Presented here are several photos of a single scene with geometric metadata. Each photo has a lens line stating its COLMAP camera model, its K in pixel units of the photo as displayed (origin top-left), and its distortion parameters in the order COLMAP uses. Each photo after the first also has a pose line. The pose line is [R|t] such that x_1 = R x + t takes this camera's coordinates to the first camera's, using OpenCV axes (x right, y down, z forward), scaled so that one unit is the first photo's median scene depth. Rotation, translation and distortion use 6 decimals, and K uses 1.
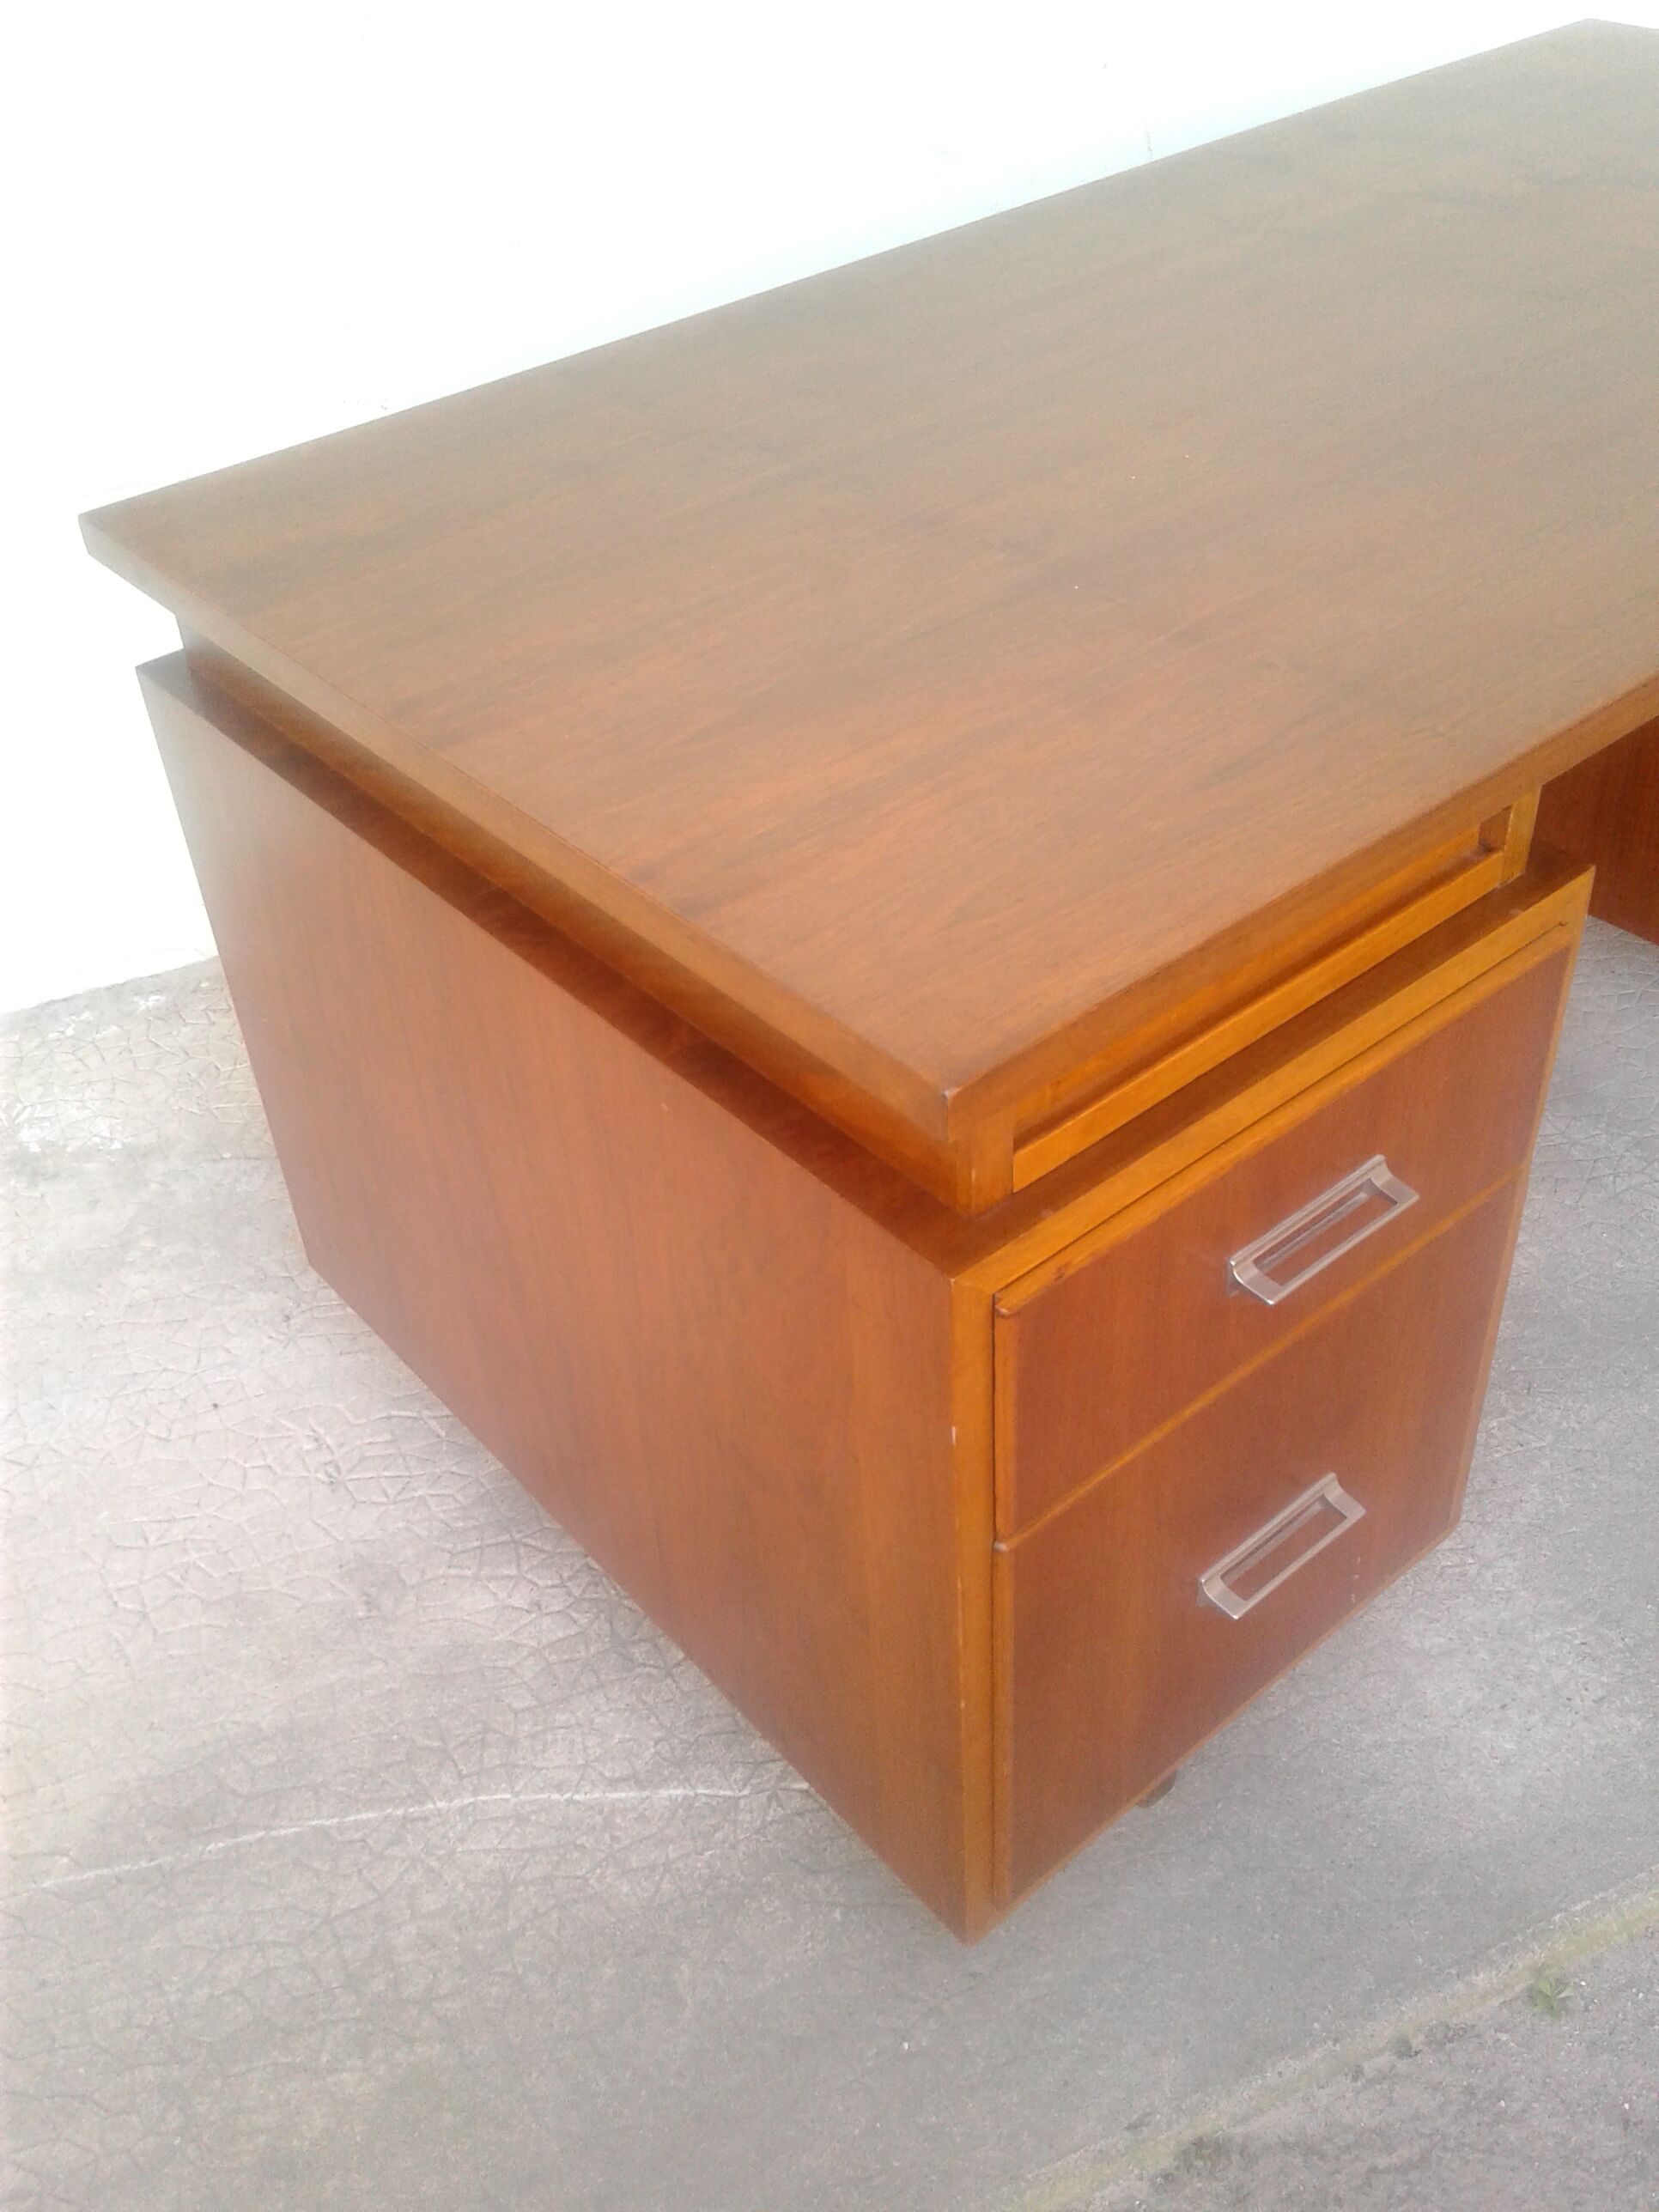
lens RADIAL K [[2069.3, 0, 829.6], [0, 2069.3, 1077.8], [0, 0, 1]] dist [0.101957, -0.174819]
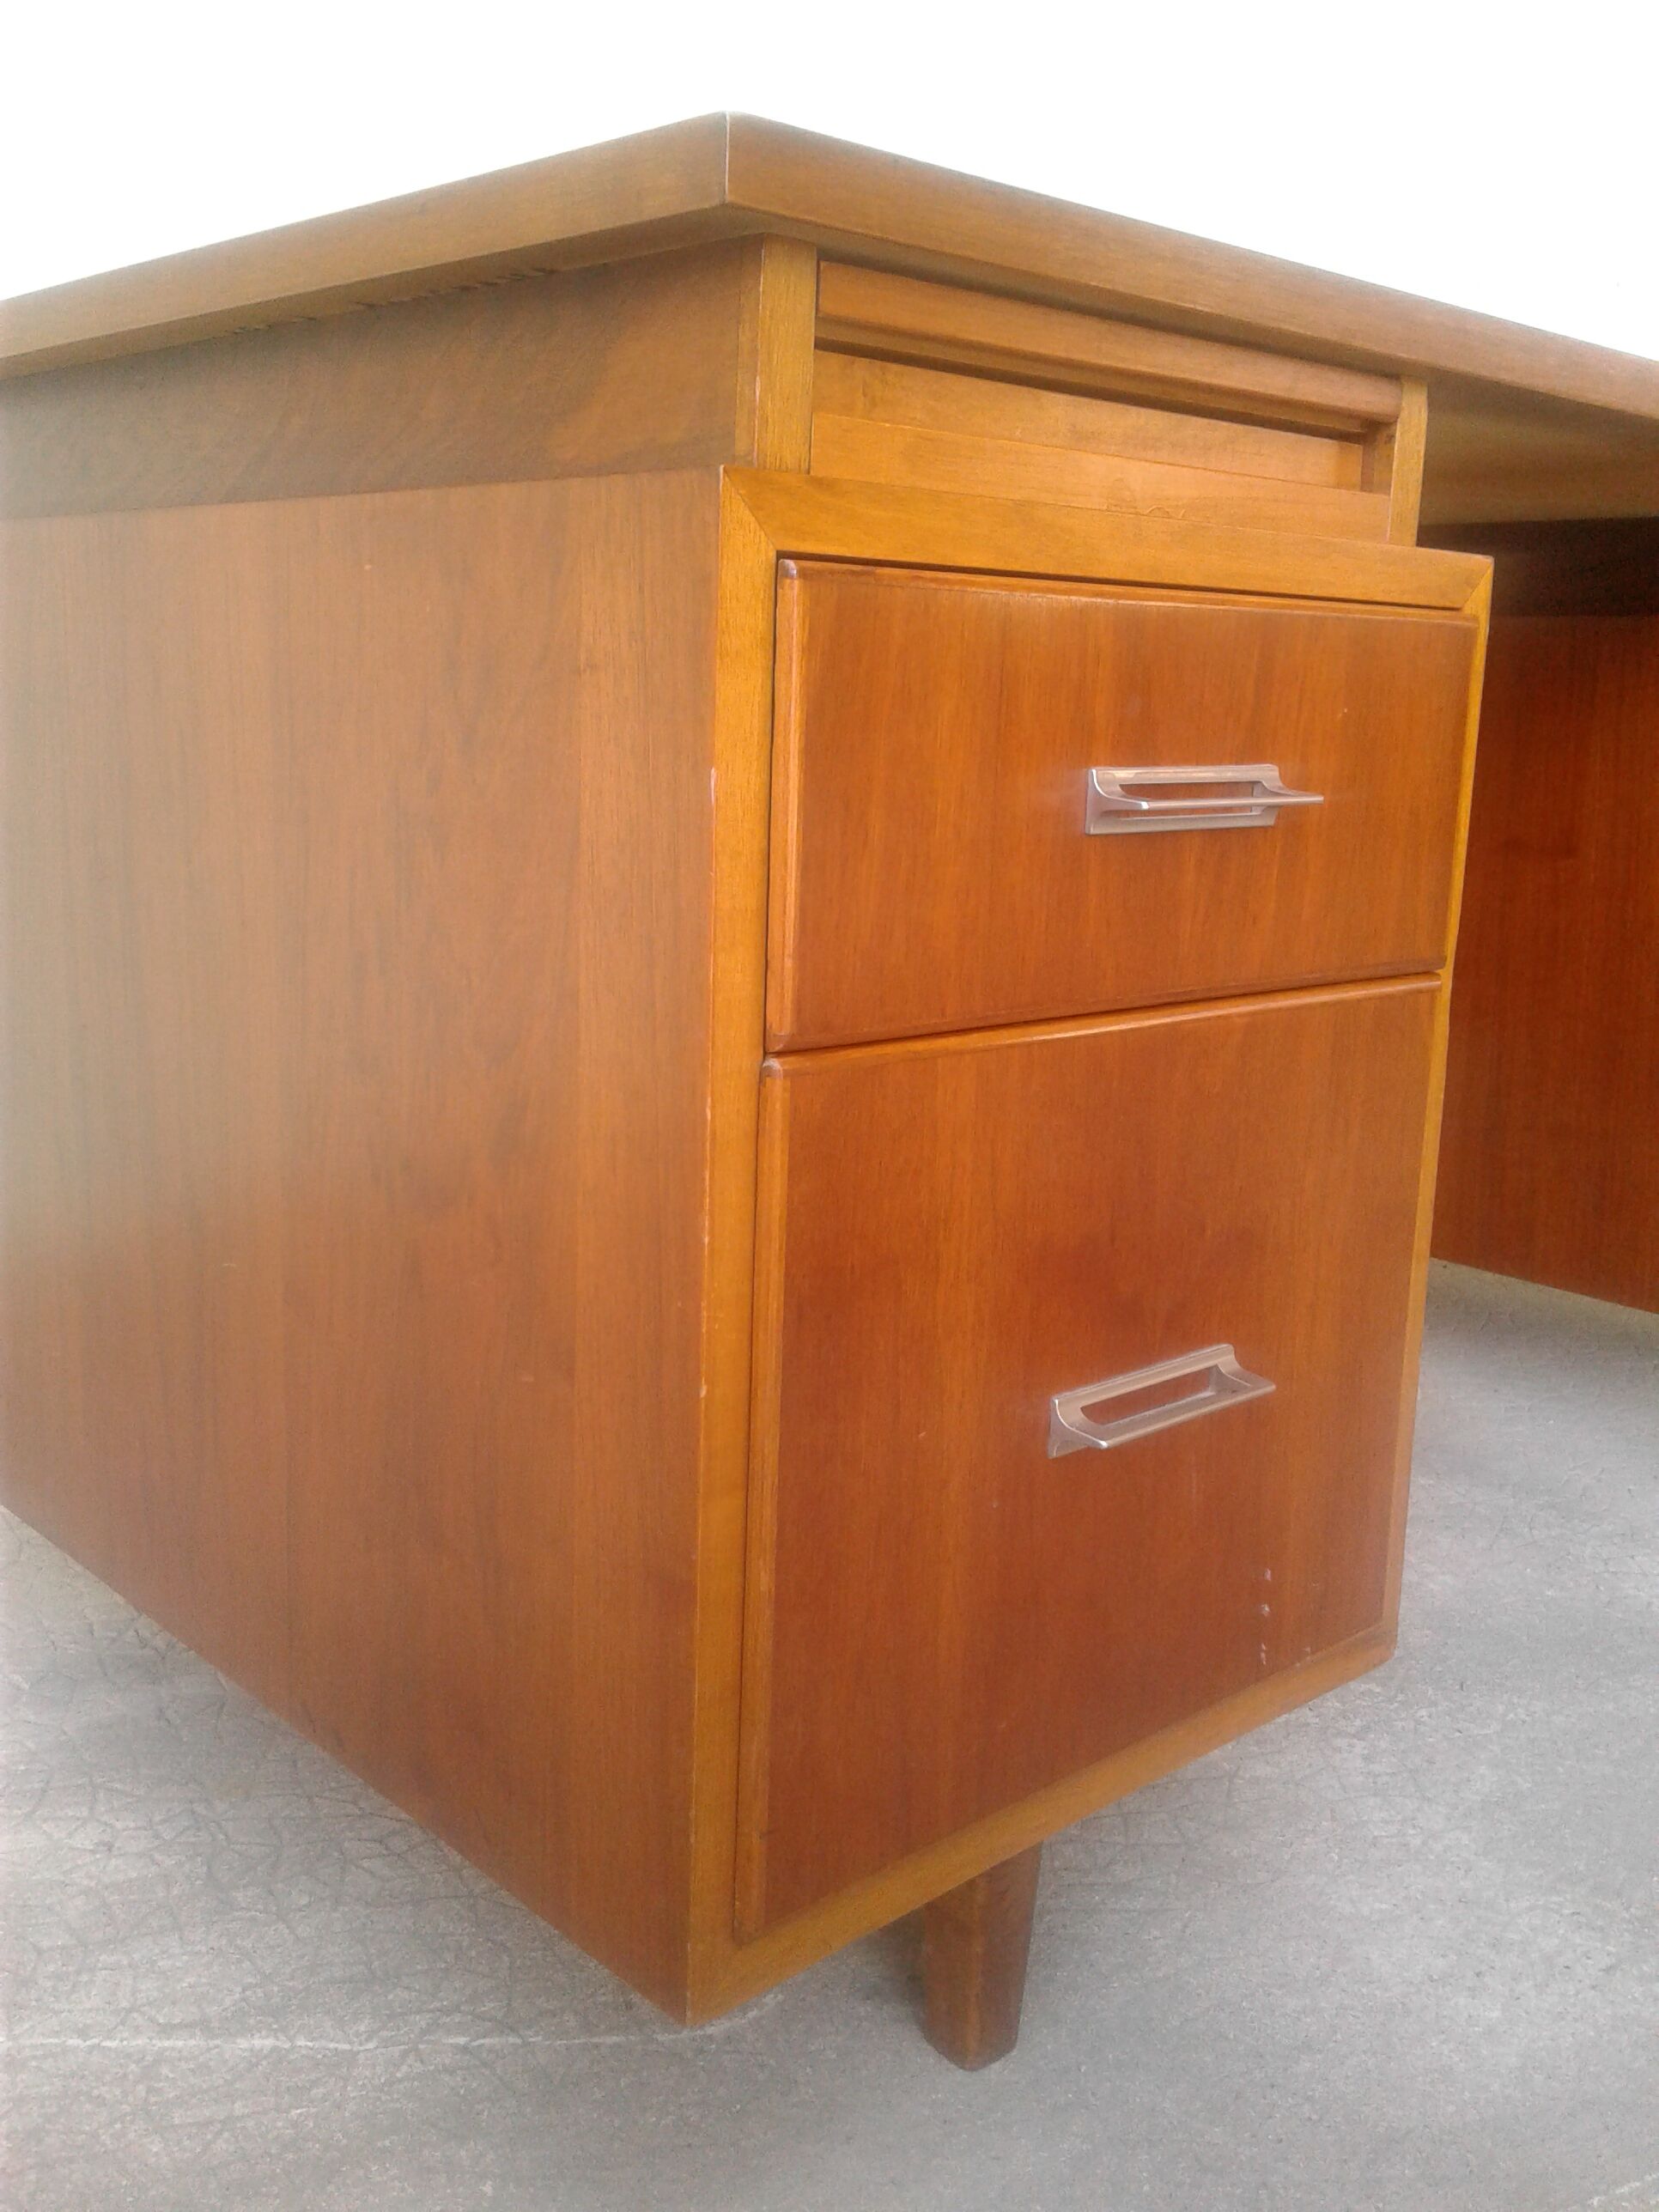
lens RADIAL K [[2069.3, 0, 829.6], [0, 2069.3, 1077.8], [0, 0, 1]] dist [0.101957, -0.174819]
pose [[0.995256, 0.073133, 0.064165, 0.038882], [-0.035524, 0.887143, -0.460125, 0.370059], [-0.090574, 0.455663, 0.885532, 0.264668]]
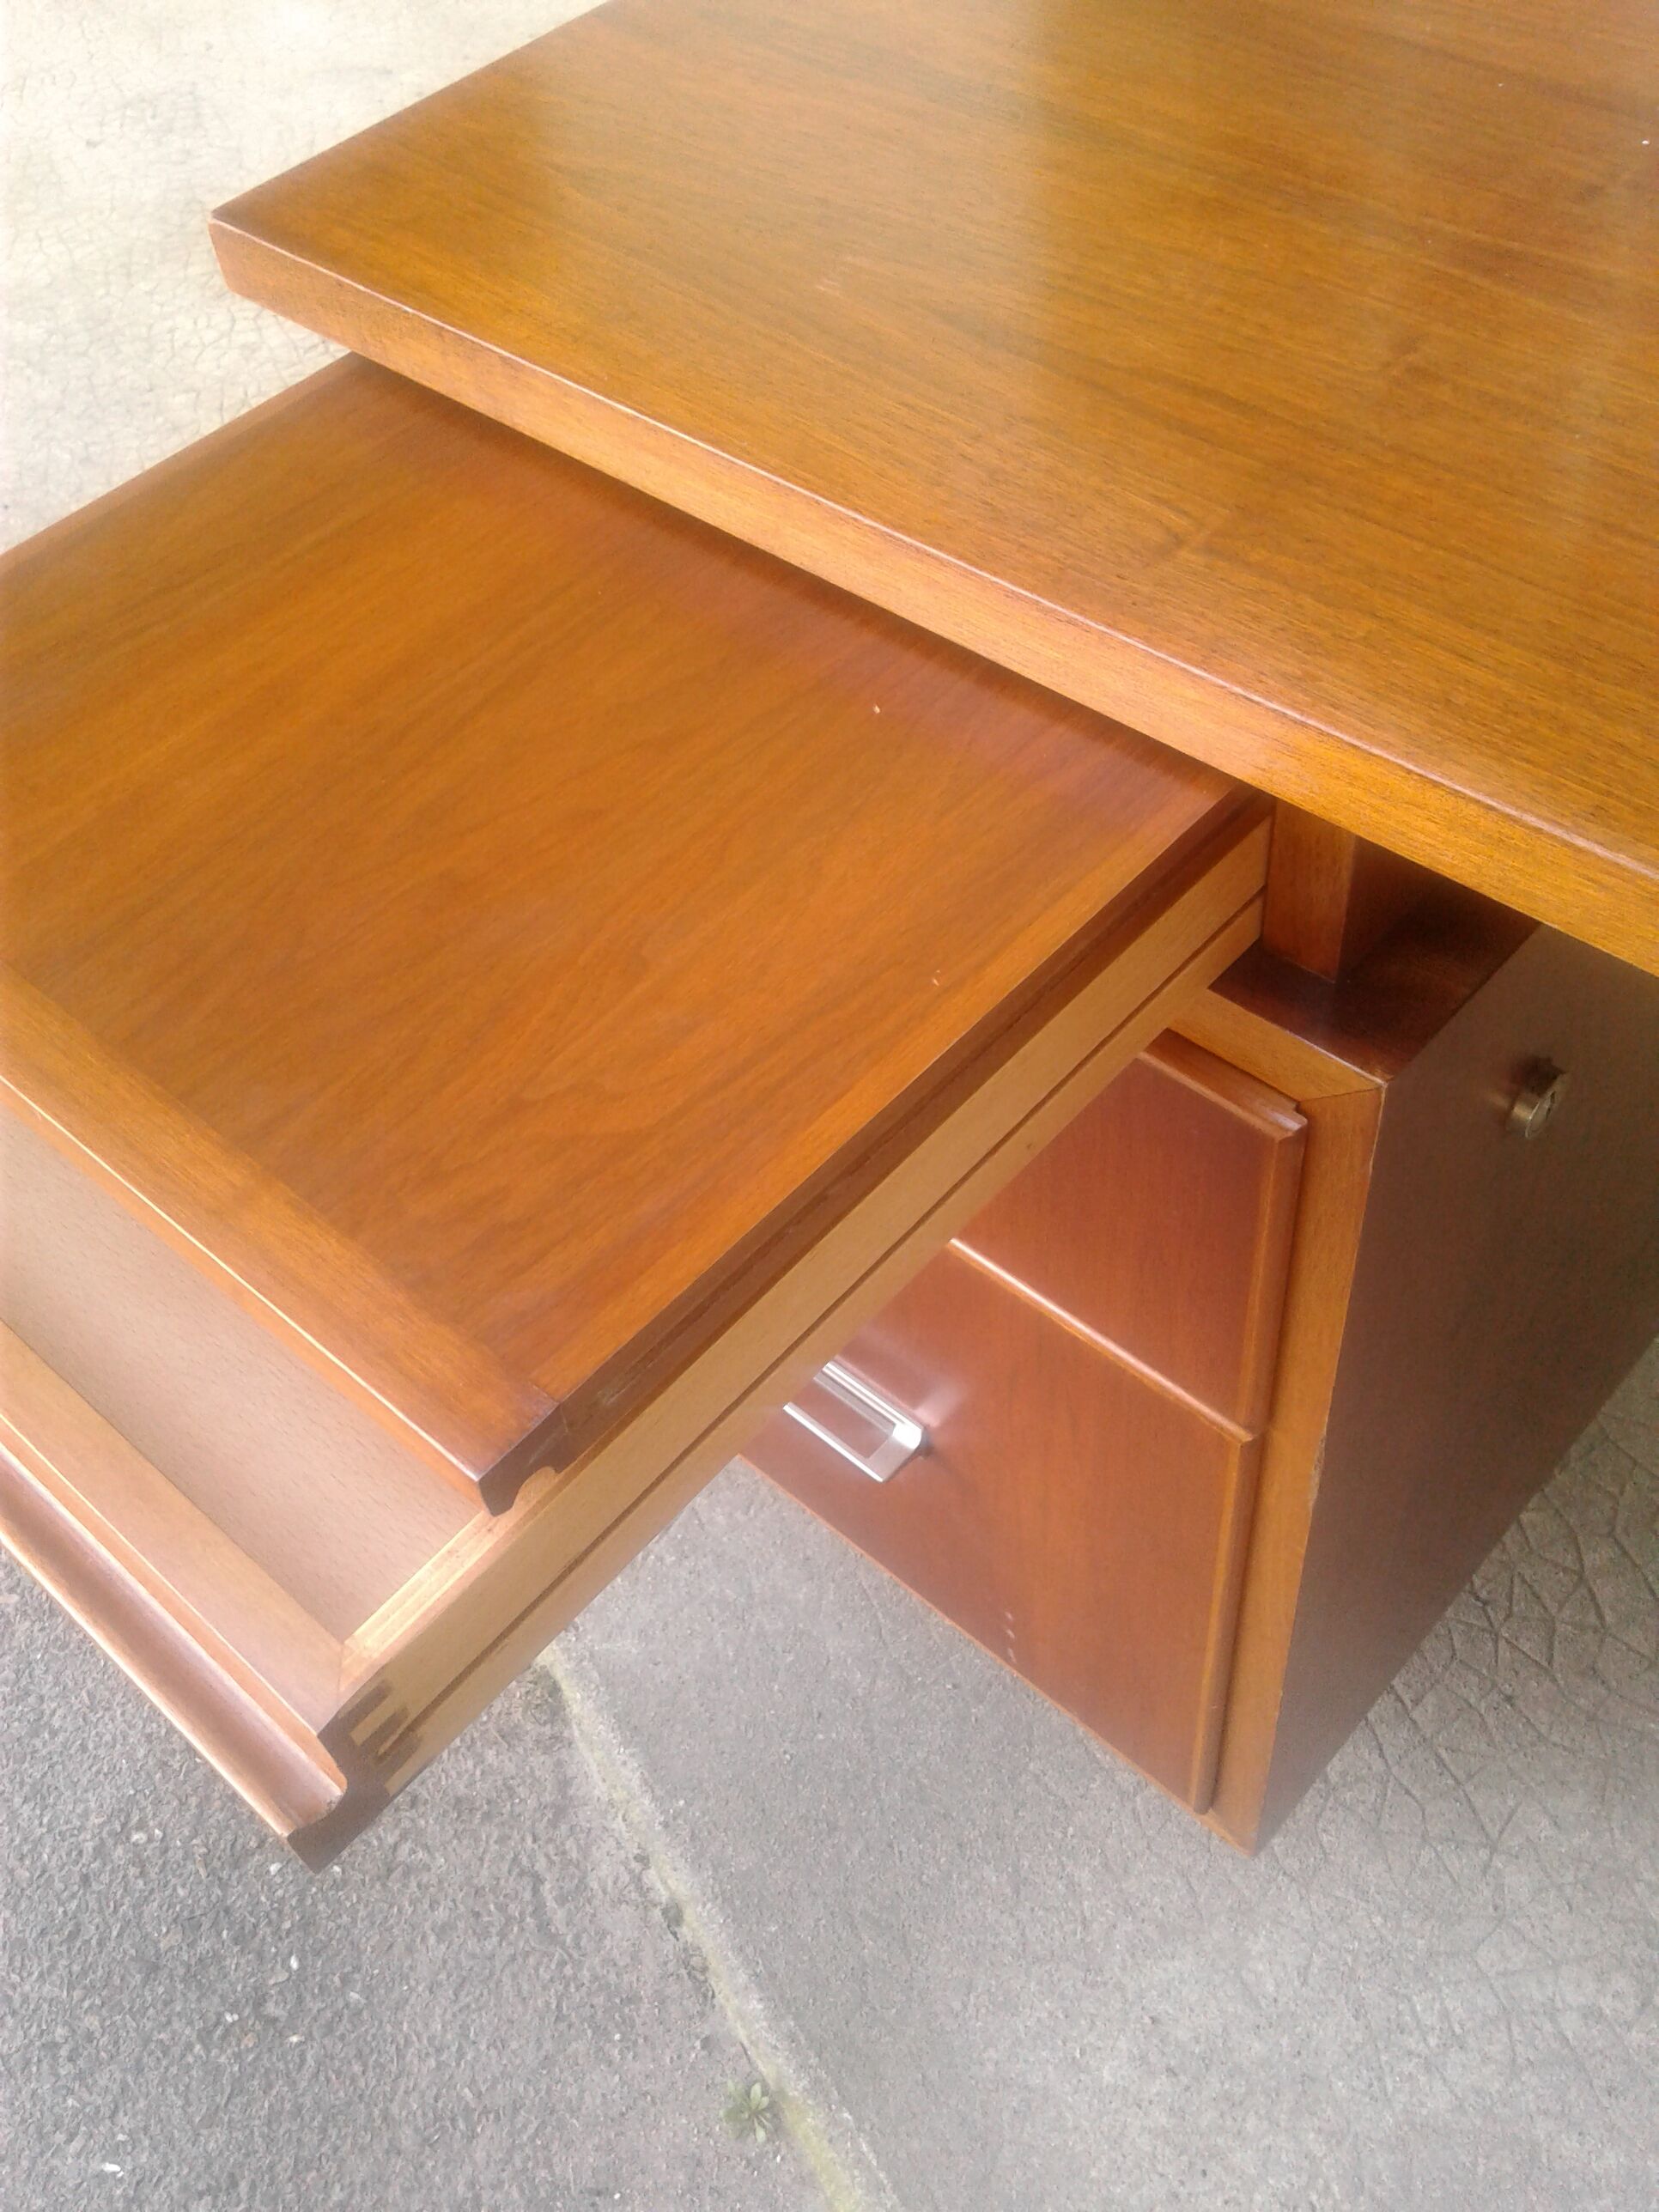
lens RADIAL K [[2104.1, 0, 827.2], [0, 2104.1, 1051.6], [0, 0, 1]] dist [0.072734, -0.176387]
pose [[0.138677, 0.771721, -0.620657, 0.483834], [-0.553404, 0.580119, 0.597667, -0.244137], [0.821287, 0.260592, 0.507523, 0.479745]]
